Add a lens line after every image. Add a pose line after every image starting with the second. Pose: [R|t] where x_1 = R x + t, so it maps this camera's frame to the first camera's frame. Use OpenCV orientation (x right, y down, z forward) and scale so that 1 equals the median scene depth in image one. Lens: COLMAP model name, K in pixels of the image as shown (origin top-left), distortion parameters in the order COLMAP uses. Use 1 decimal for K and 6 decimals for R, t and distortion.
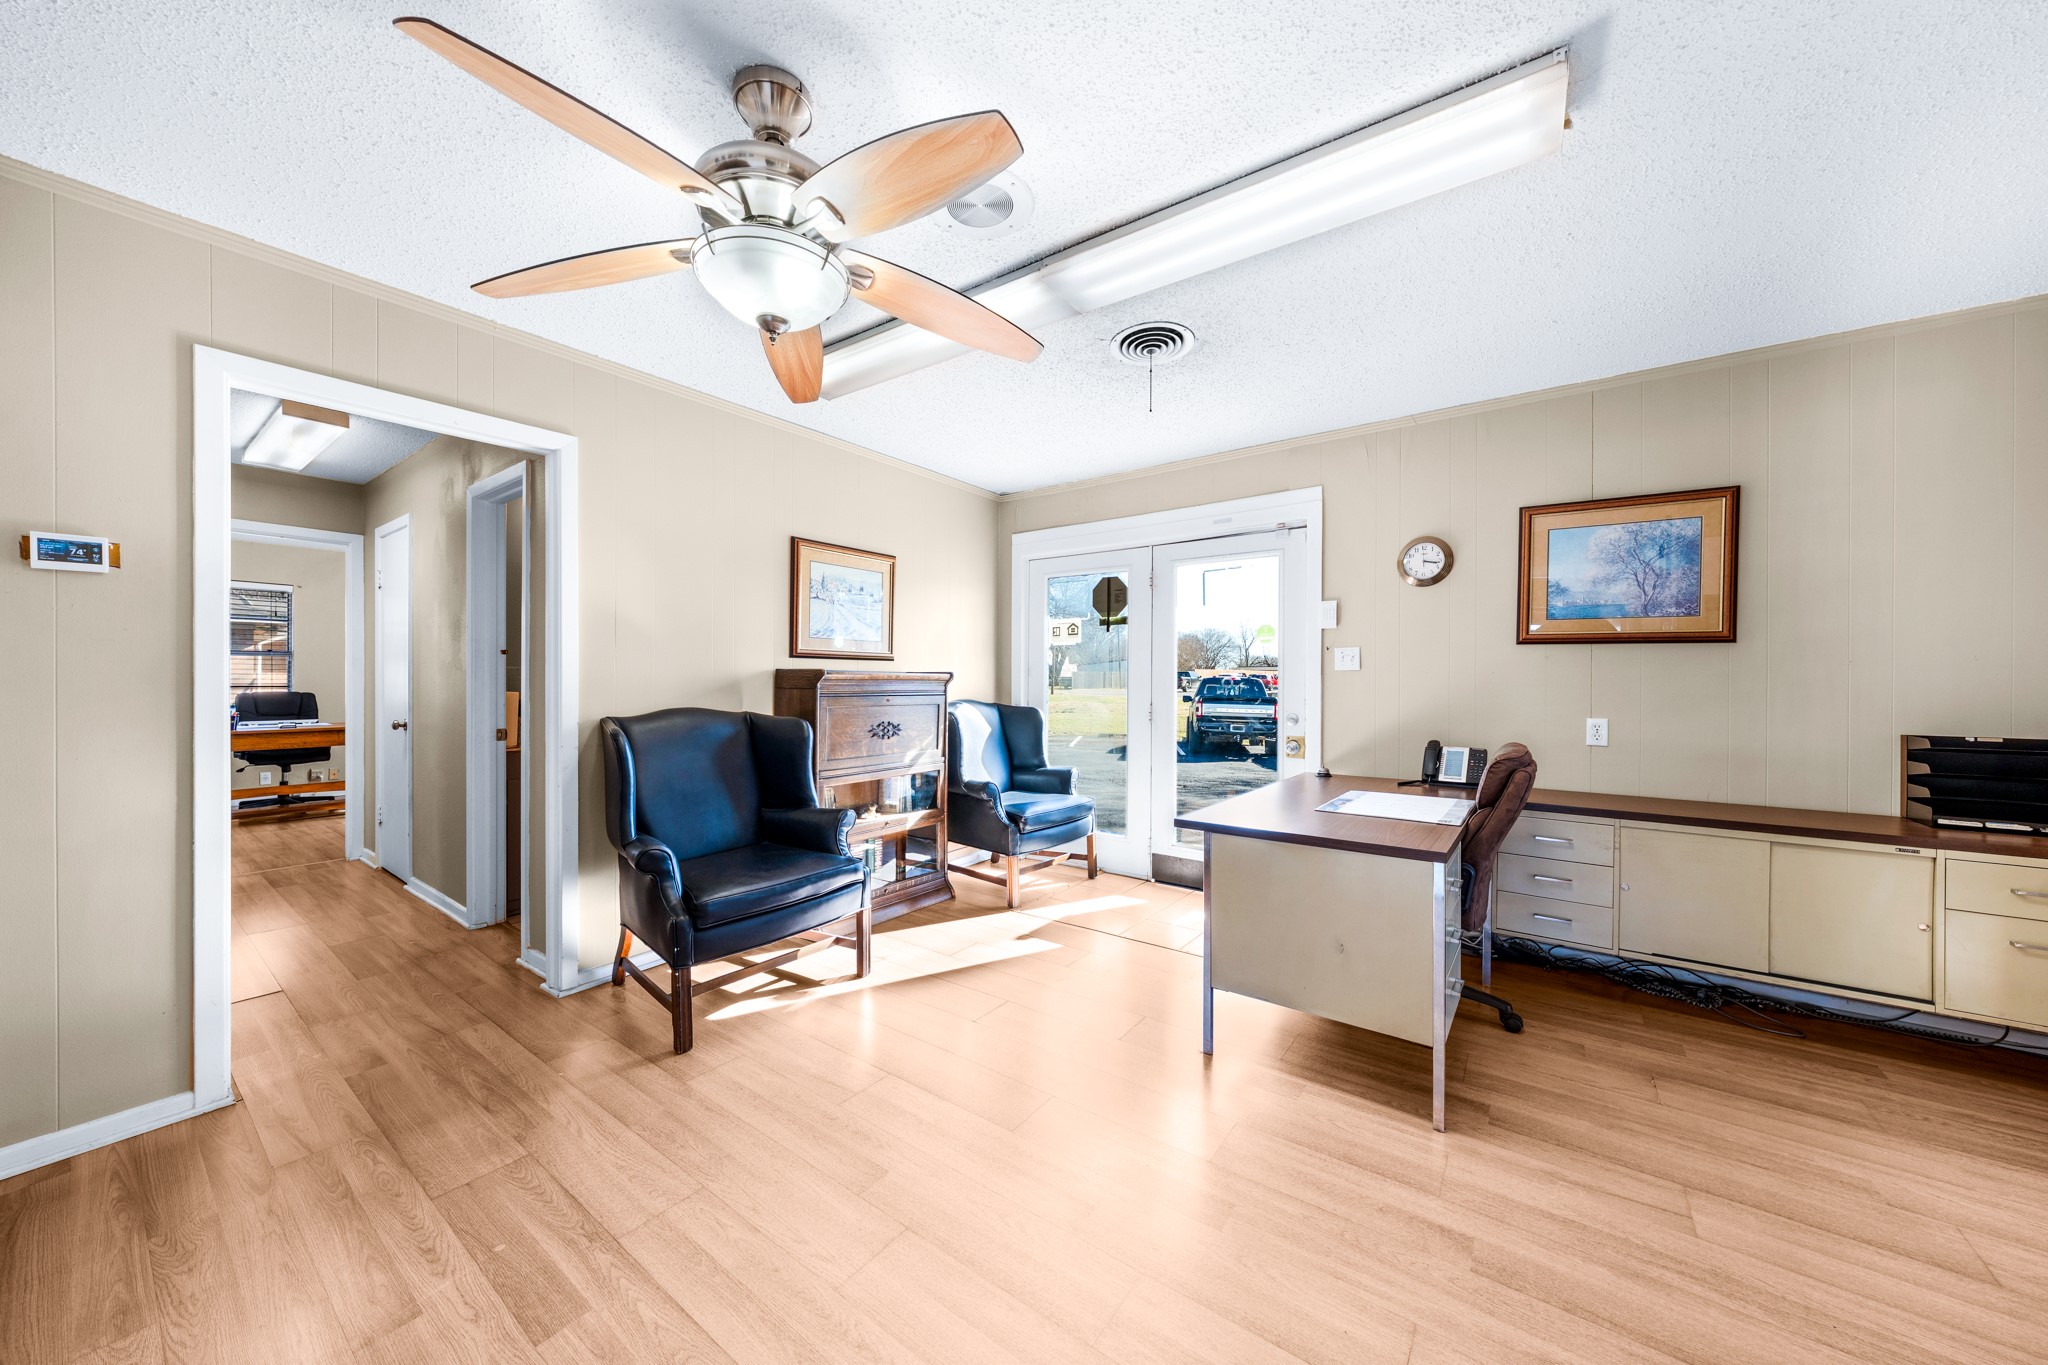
lens RADIAL K [[691.7, 0, 1024.0], [0, 691.7, 682.5], [0, 0, 1]] dist [0.000217, 0.000038]
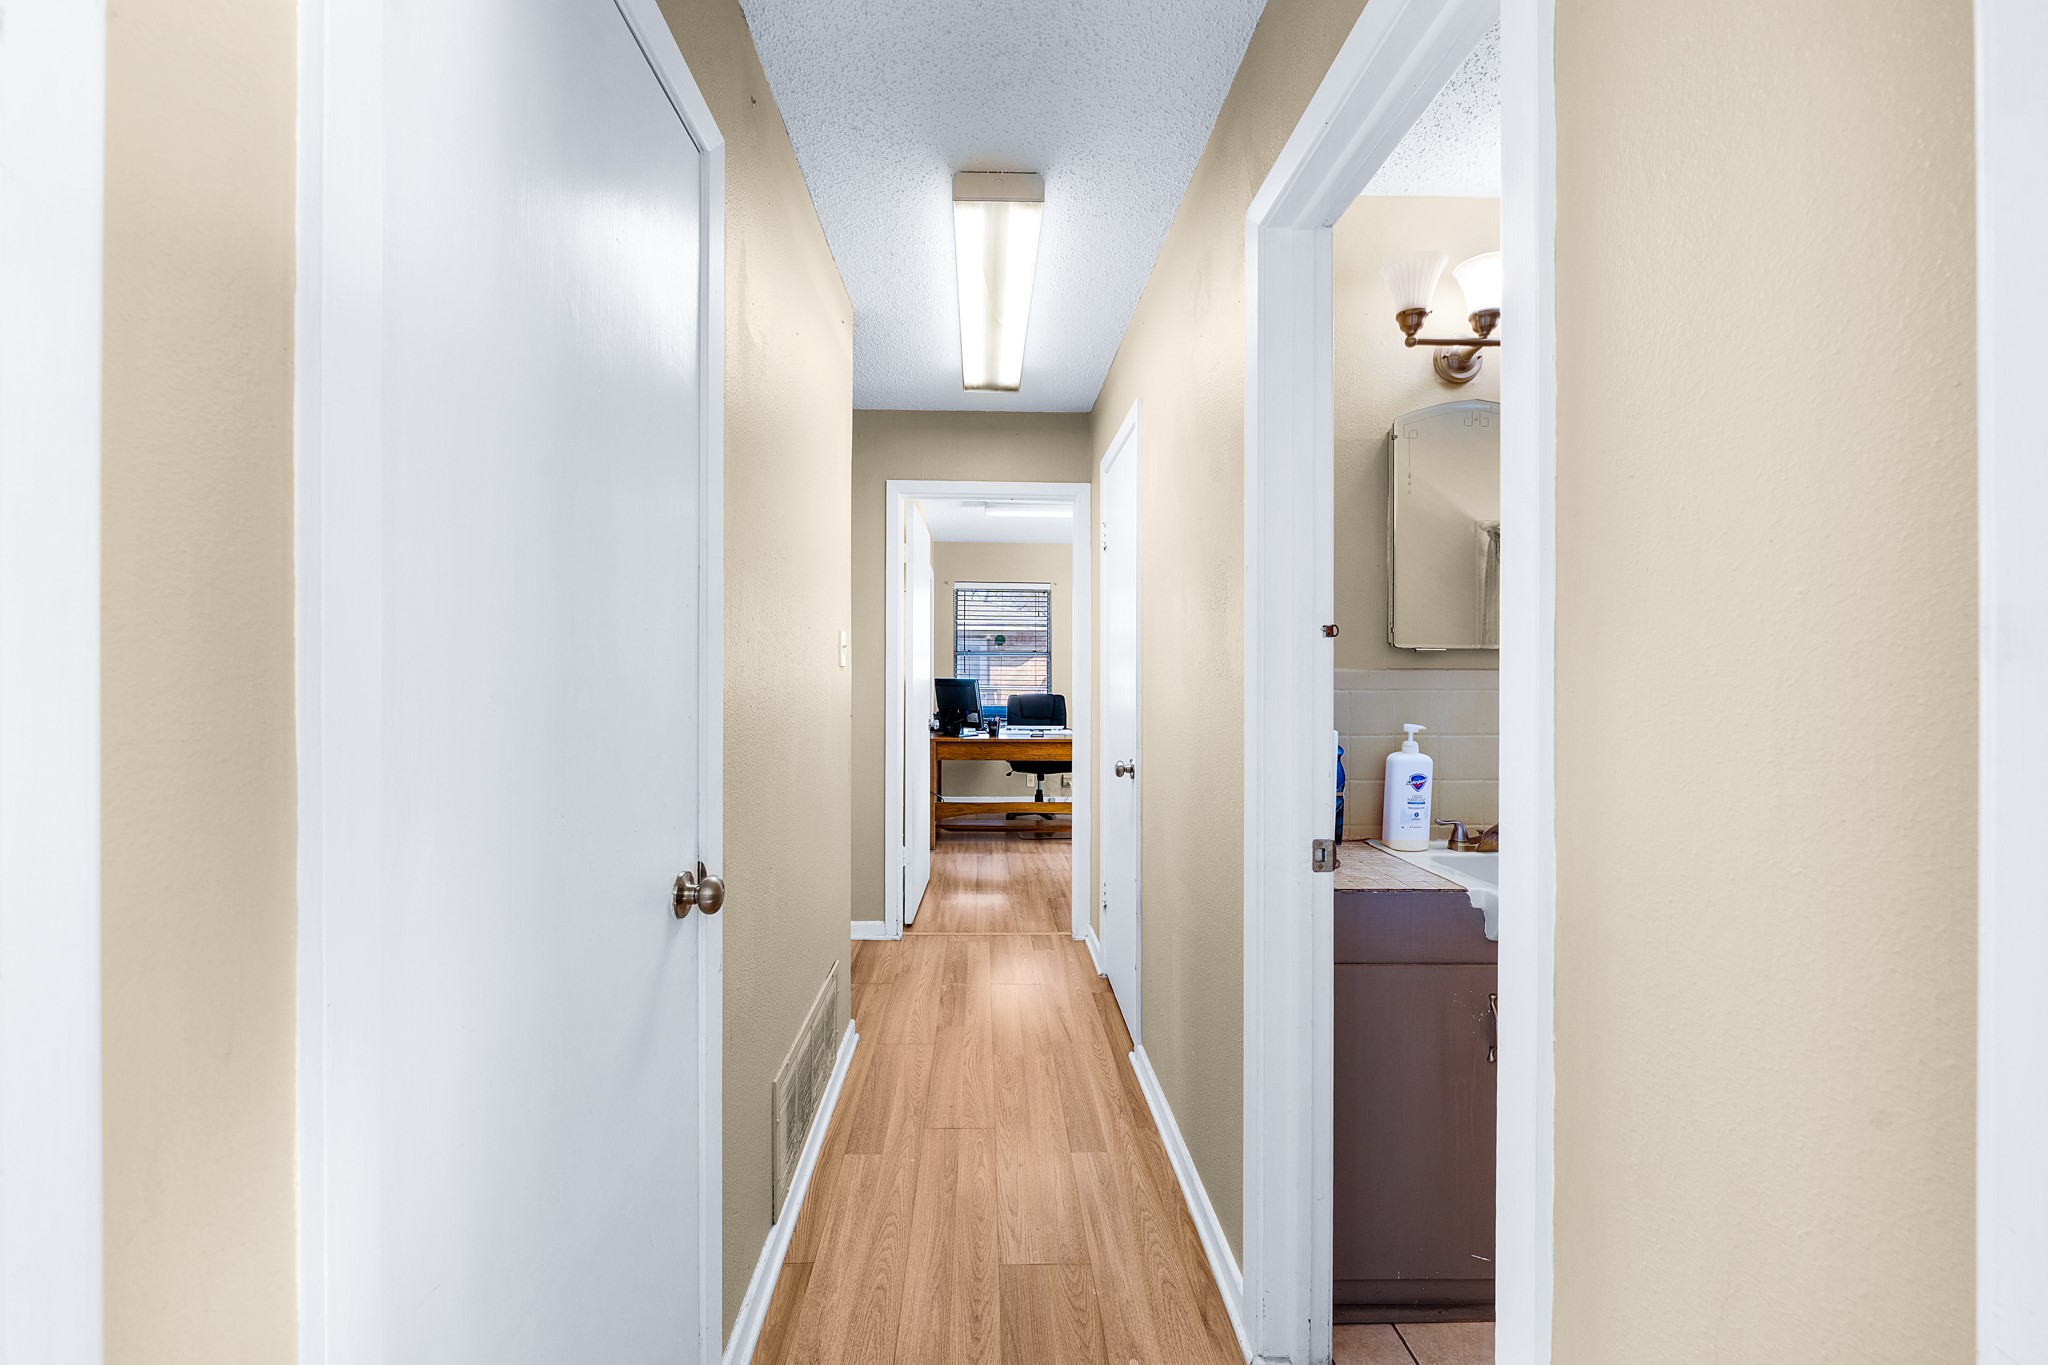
lens RADIAL K [[715.1, 0, 1021.9], [0, 715.1, 671.9], [0, 0, 1]] dist [-0.000319, 0.000057]
pose [[0.627664, -0.002617, -0.778480, -0.436340], [-0.008194, 0.999917, -0.009968, -0.013042], [0.778441, 0.012635, 0.627590, 0.495189]]
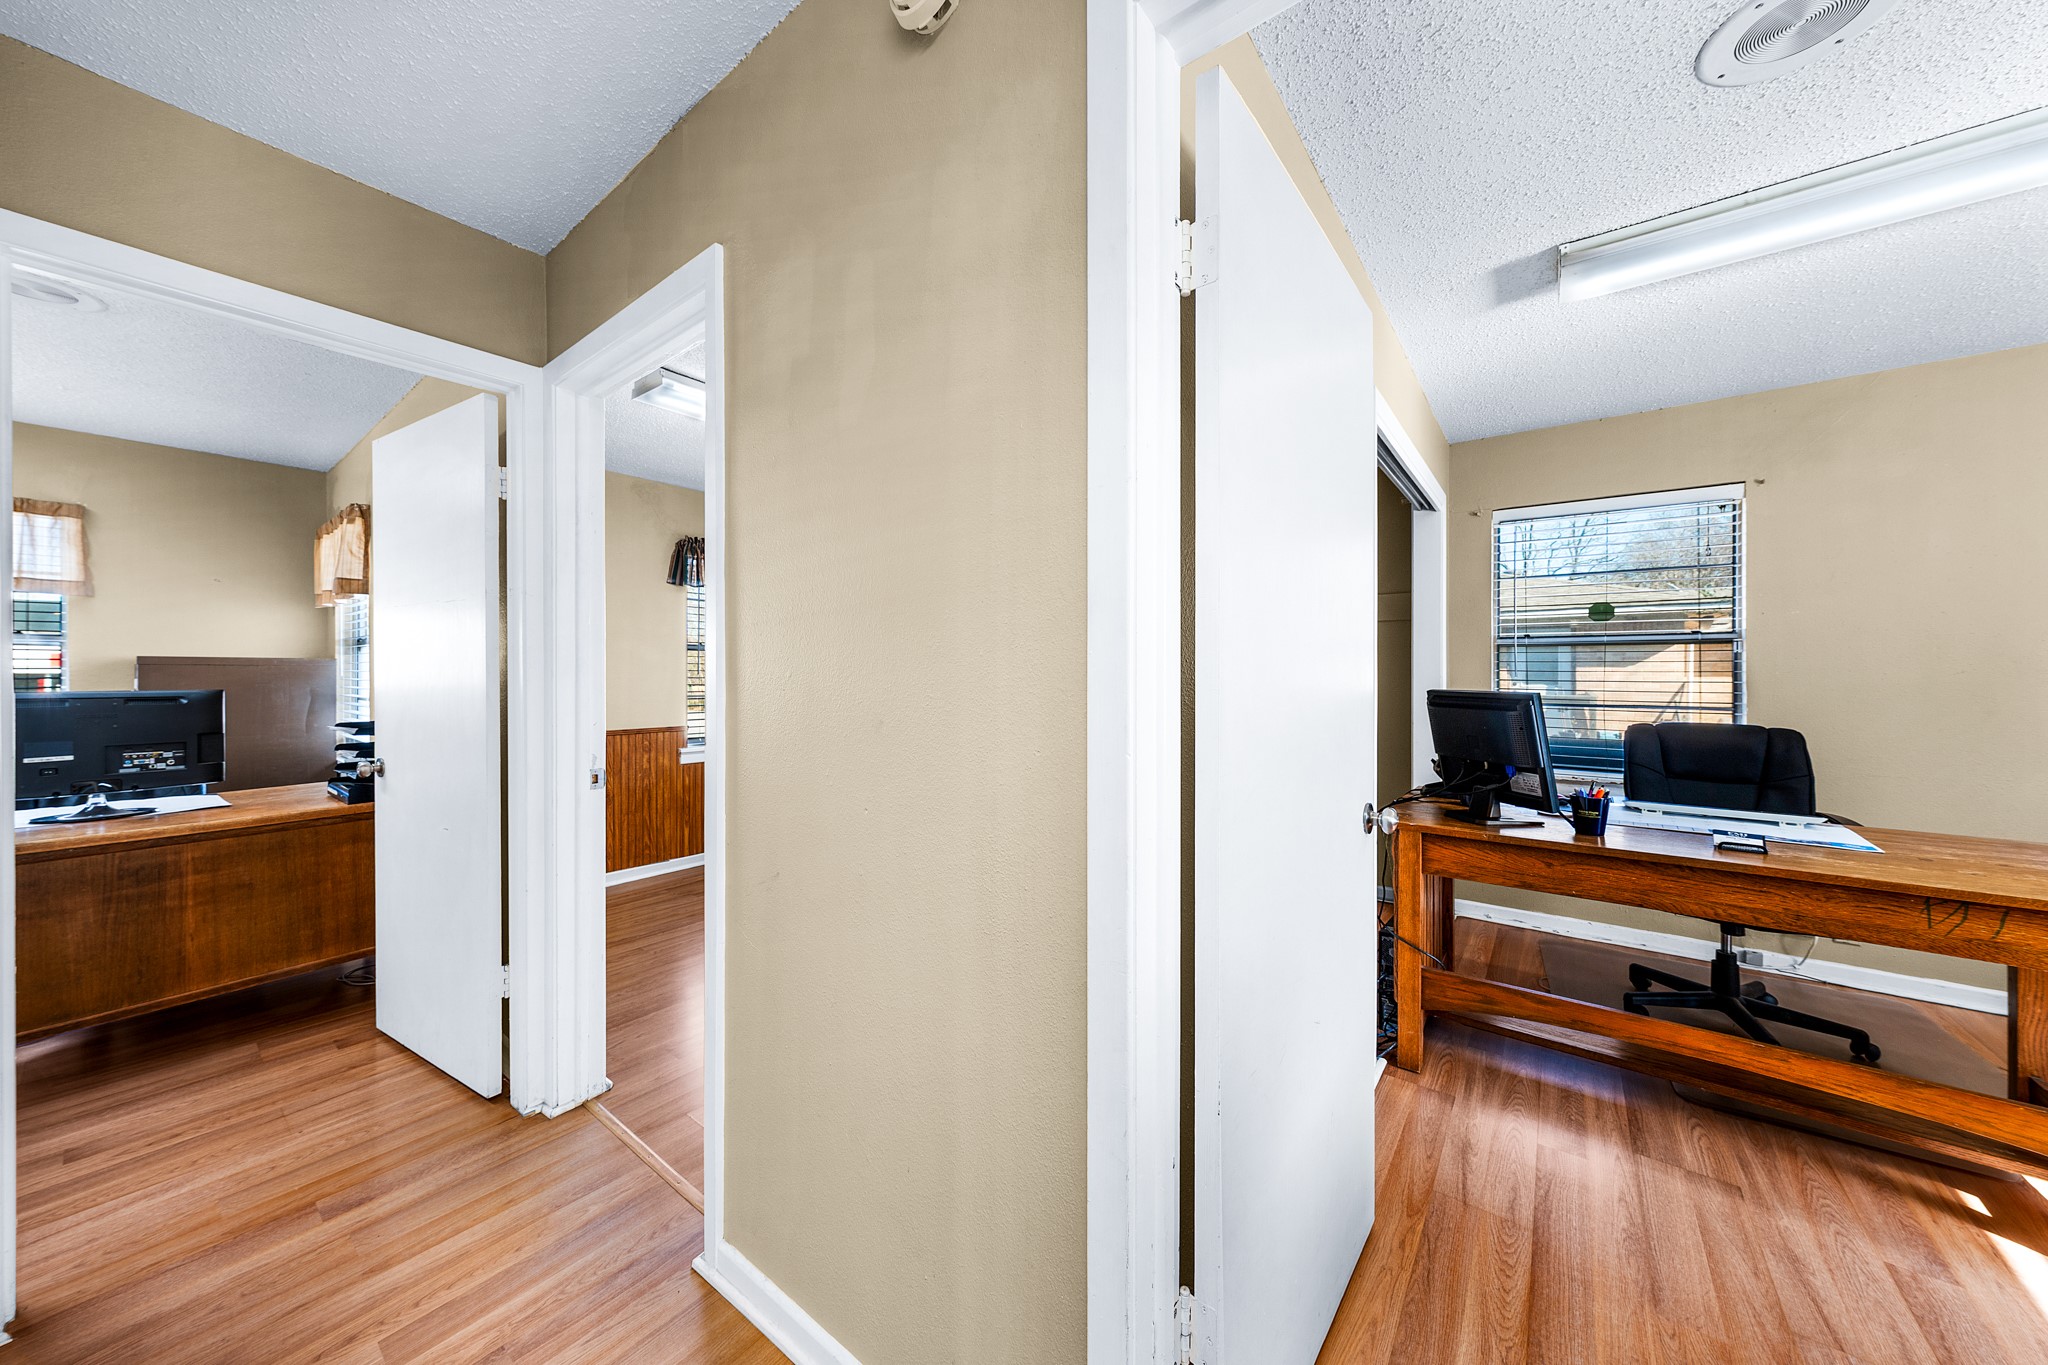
lens RADIAL K [[715.1, 0, 1021.9], [0, 715.1, 671.9], [0, 0, 1]] dist [-0.000319, 0.000057]
pose [[-0.026143, -0.008281, -0.999624, -0.868585], [-0.009409, 0.999923, -0.008037, -0.018998], [0.999614, 0.009195, -0.026219, 0.813502]]
